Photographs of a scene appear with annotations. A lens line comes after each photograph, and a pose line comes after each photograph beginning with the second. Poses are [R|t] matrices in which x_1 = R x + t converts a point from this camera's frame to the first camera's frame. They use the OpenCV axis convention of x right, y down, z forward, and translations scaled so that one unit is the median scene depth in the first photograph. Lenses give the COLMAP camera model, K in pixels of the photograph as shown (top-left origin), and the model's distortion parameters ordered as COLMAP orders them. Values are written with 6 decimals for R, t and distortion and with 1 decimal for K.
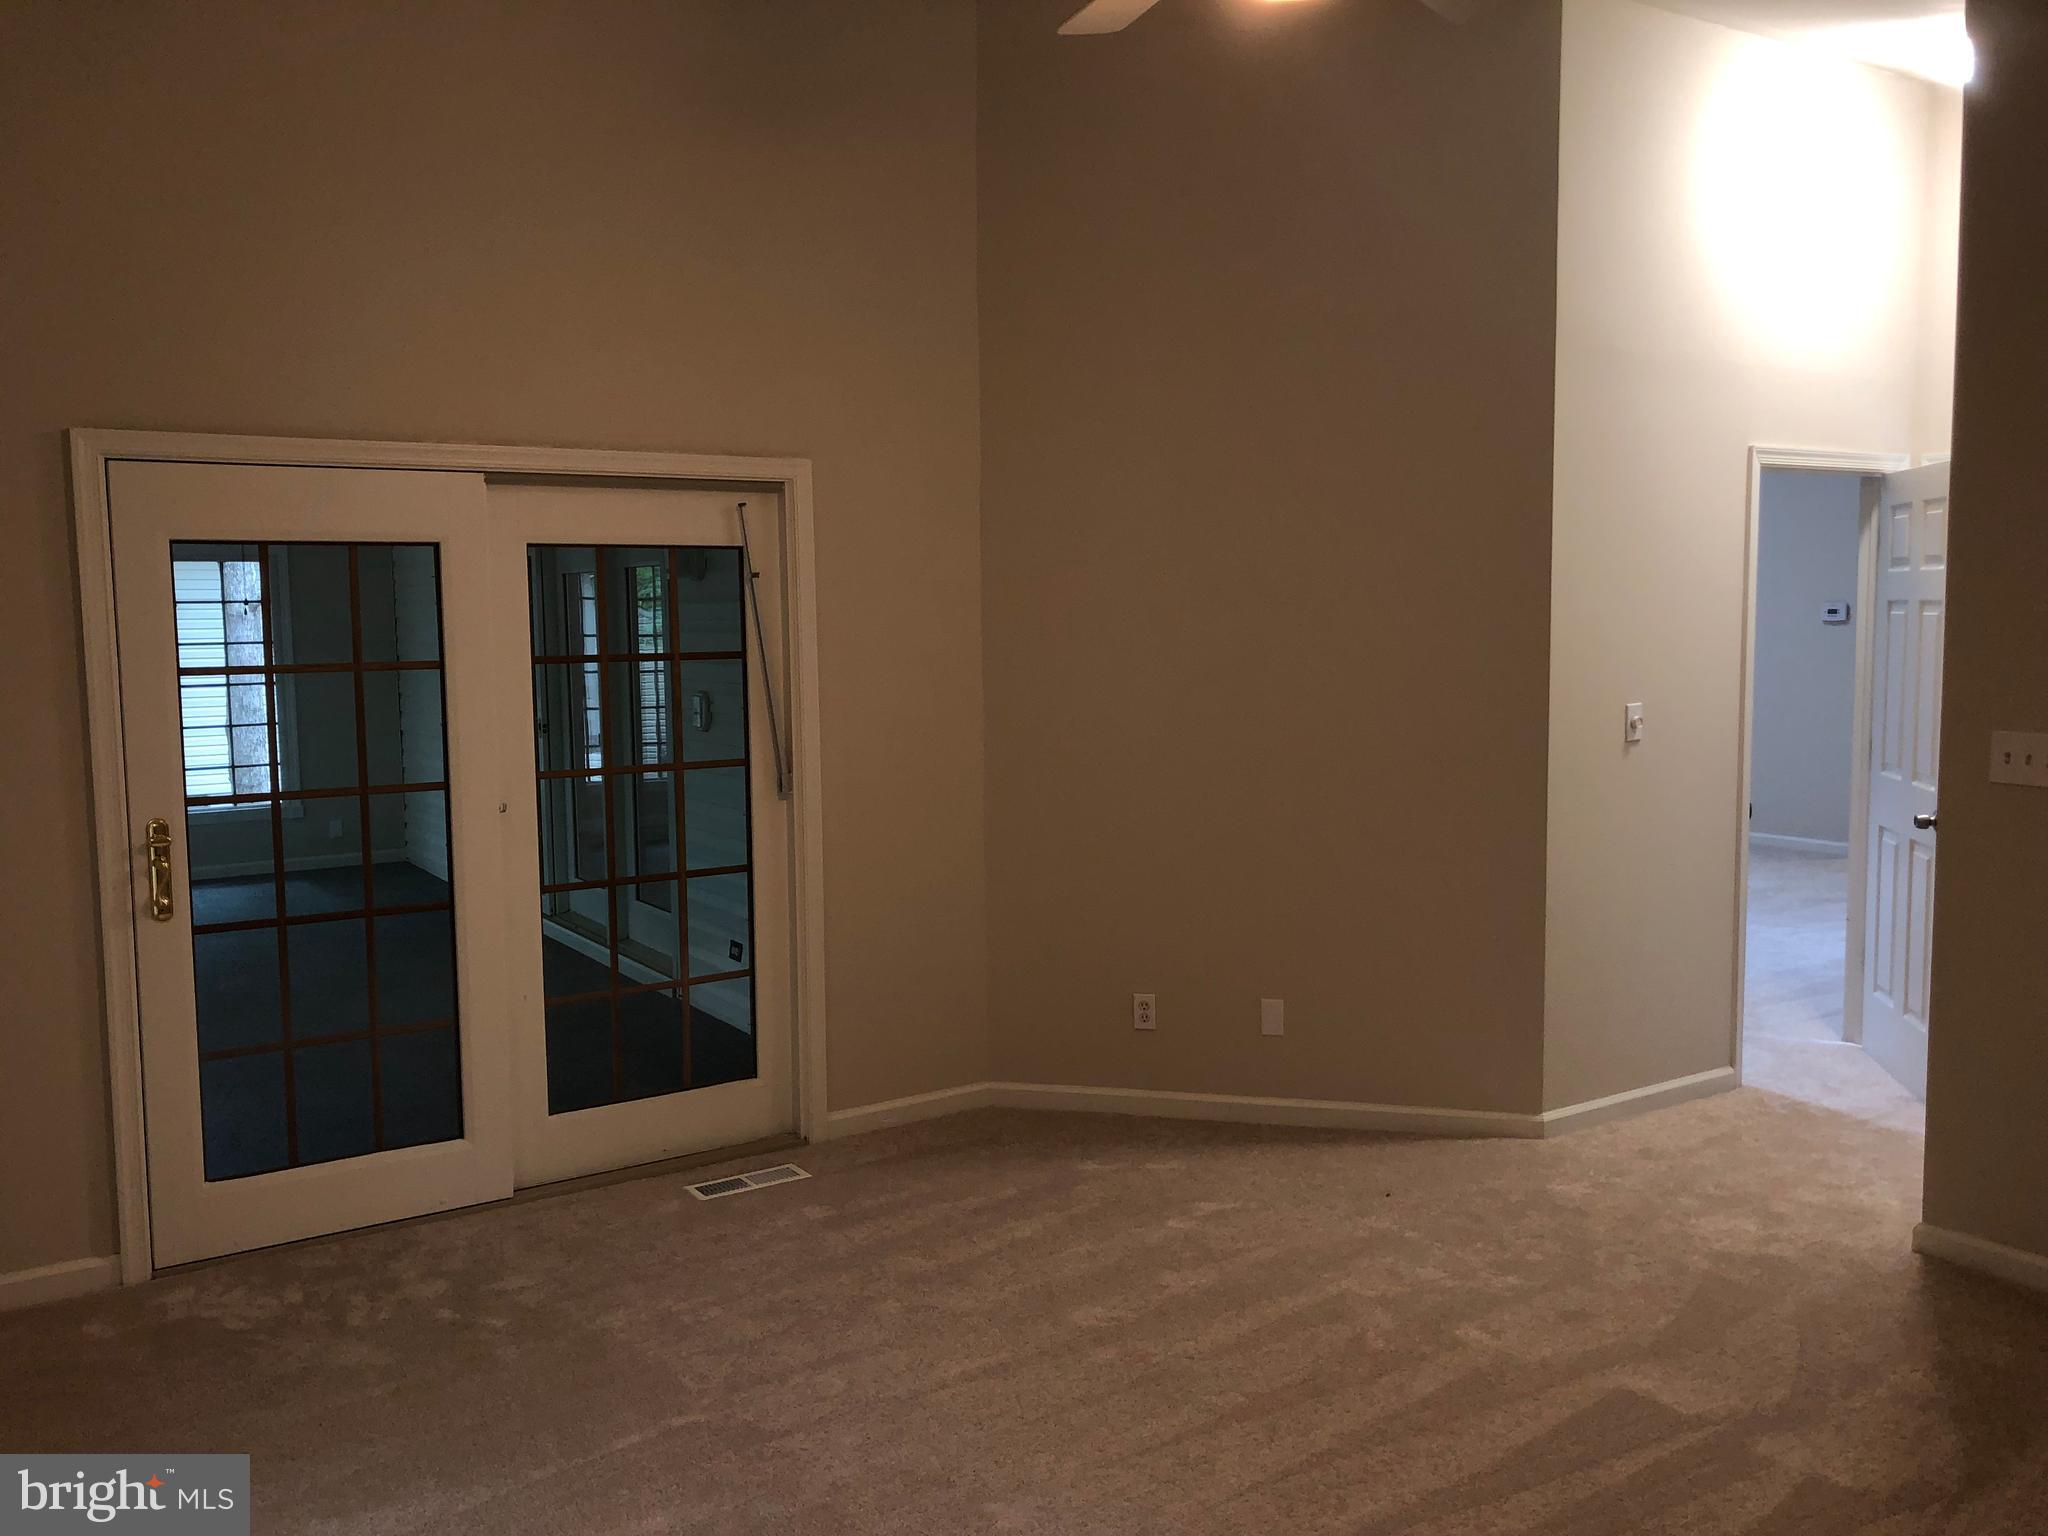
lens RADIAL K [[1684.0, 0, 1029.8], [0, 1684.0, 779.0], [0, 0, 1]] dist [0.035875, -0.034197]
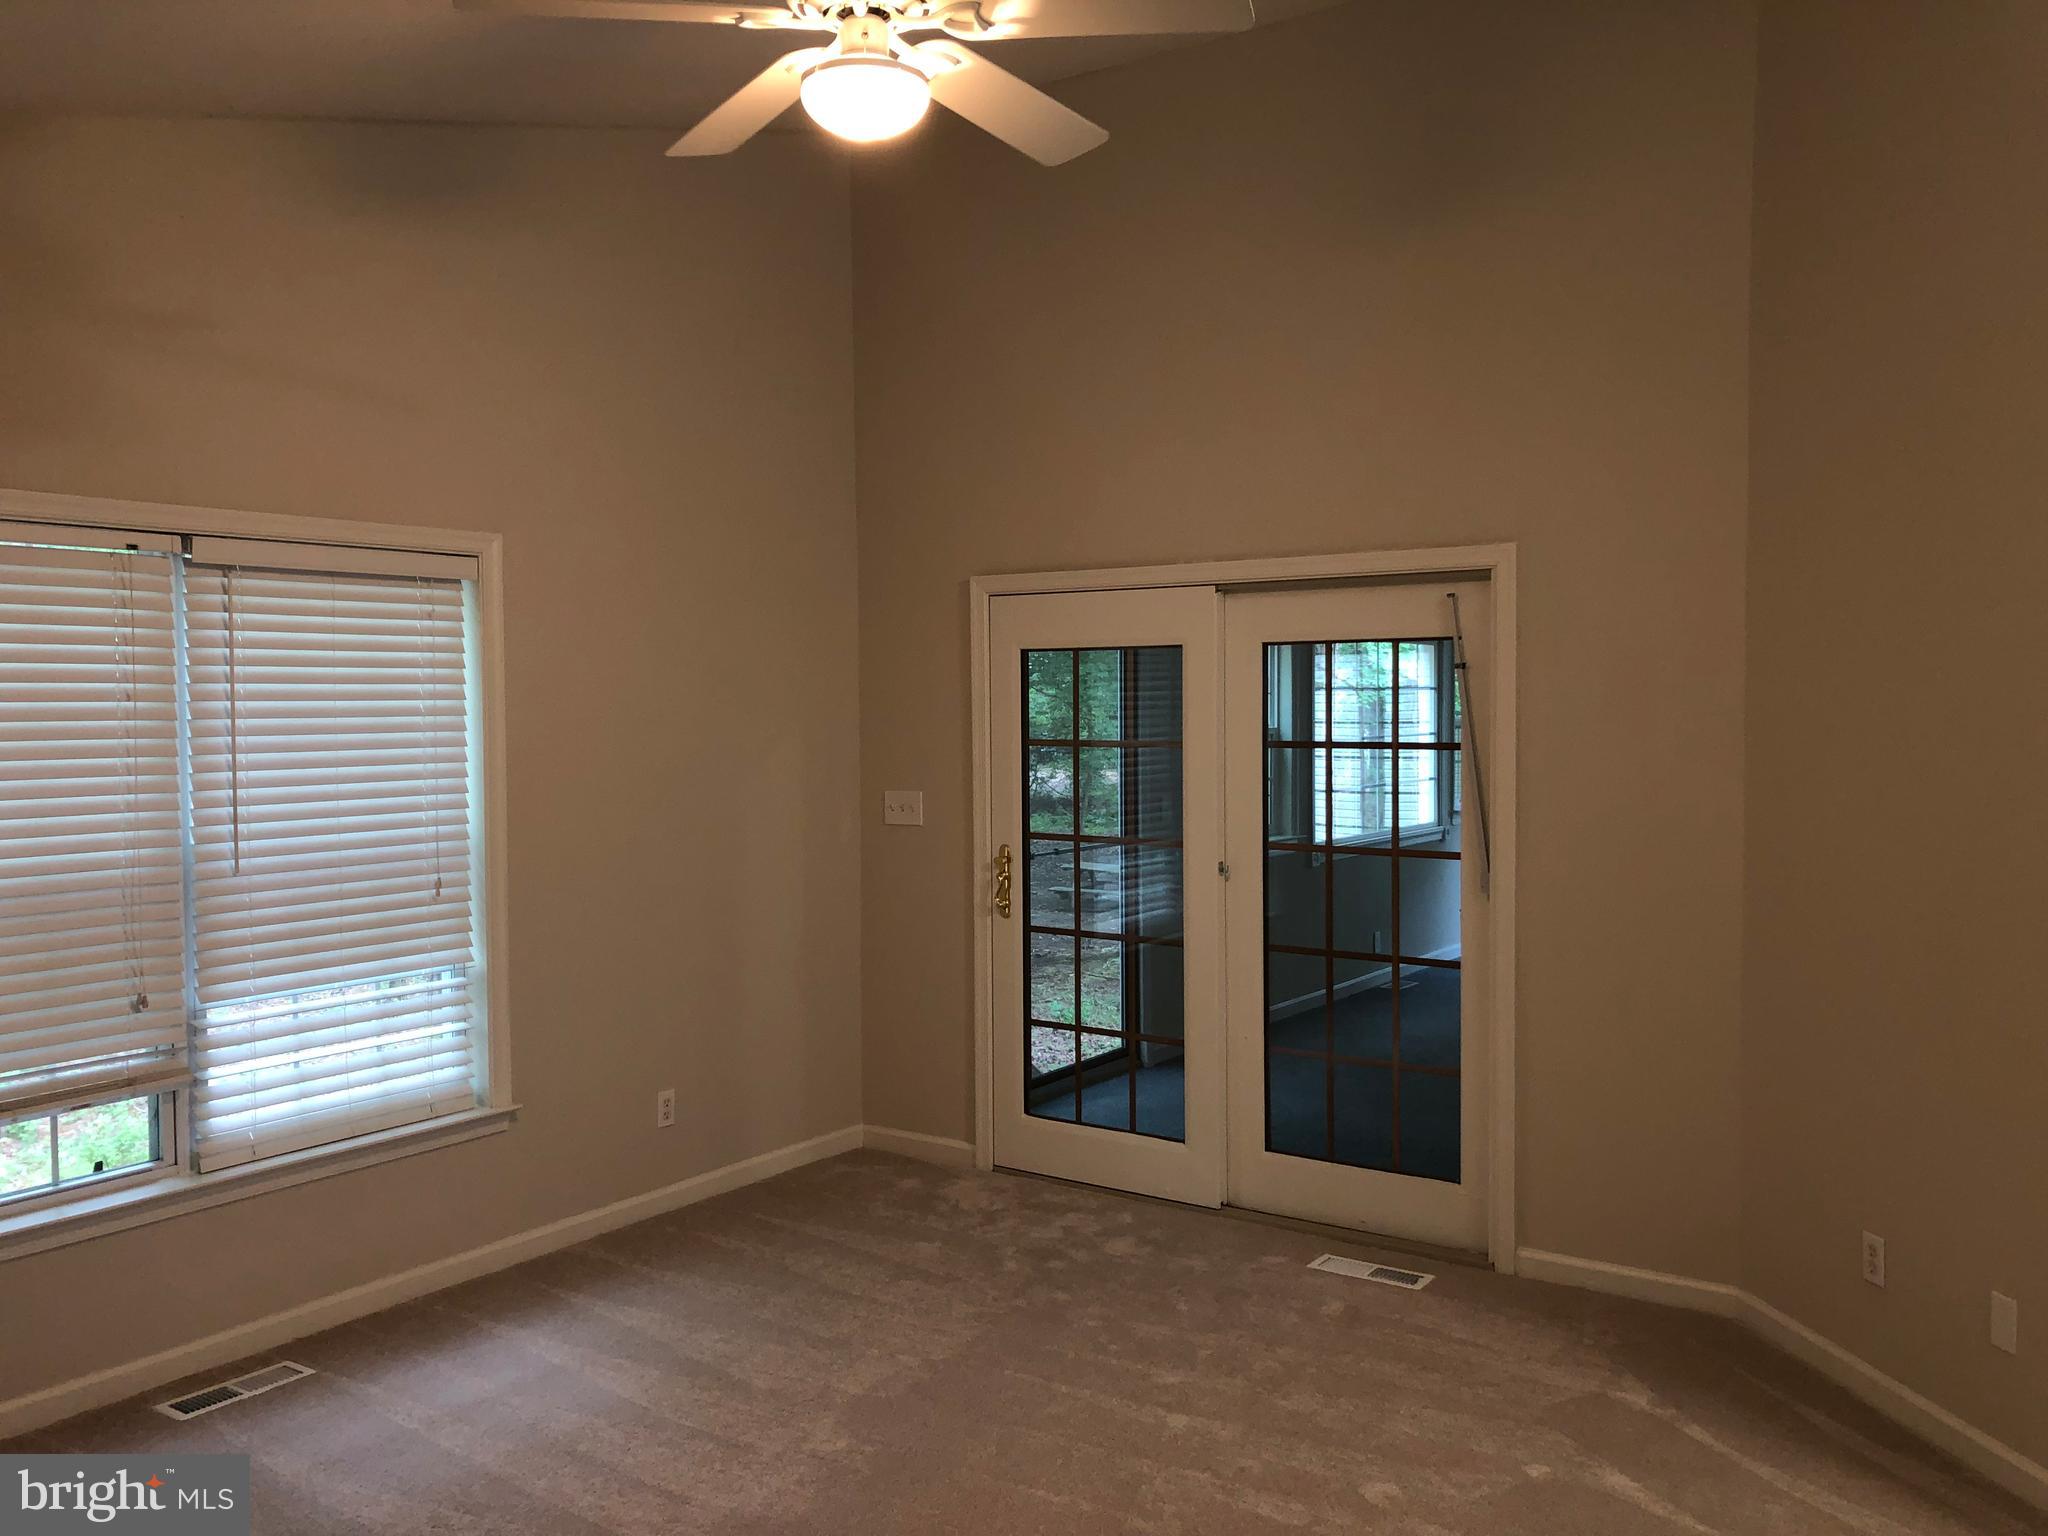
lens RADIAL K [[1684.0, 0, 1030.8], [0, 1684.0, 754.3], [0, 0, 1]] dist [0.035875, -0.034197]
pose [[0.360530, 0.041583, -0.931820, 0.686061], [-0.092699, 0.995657, 0.008565, -0.056608], [0.928130, 0.083291, 0.362819, 0.430551]]
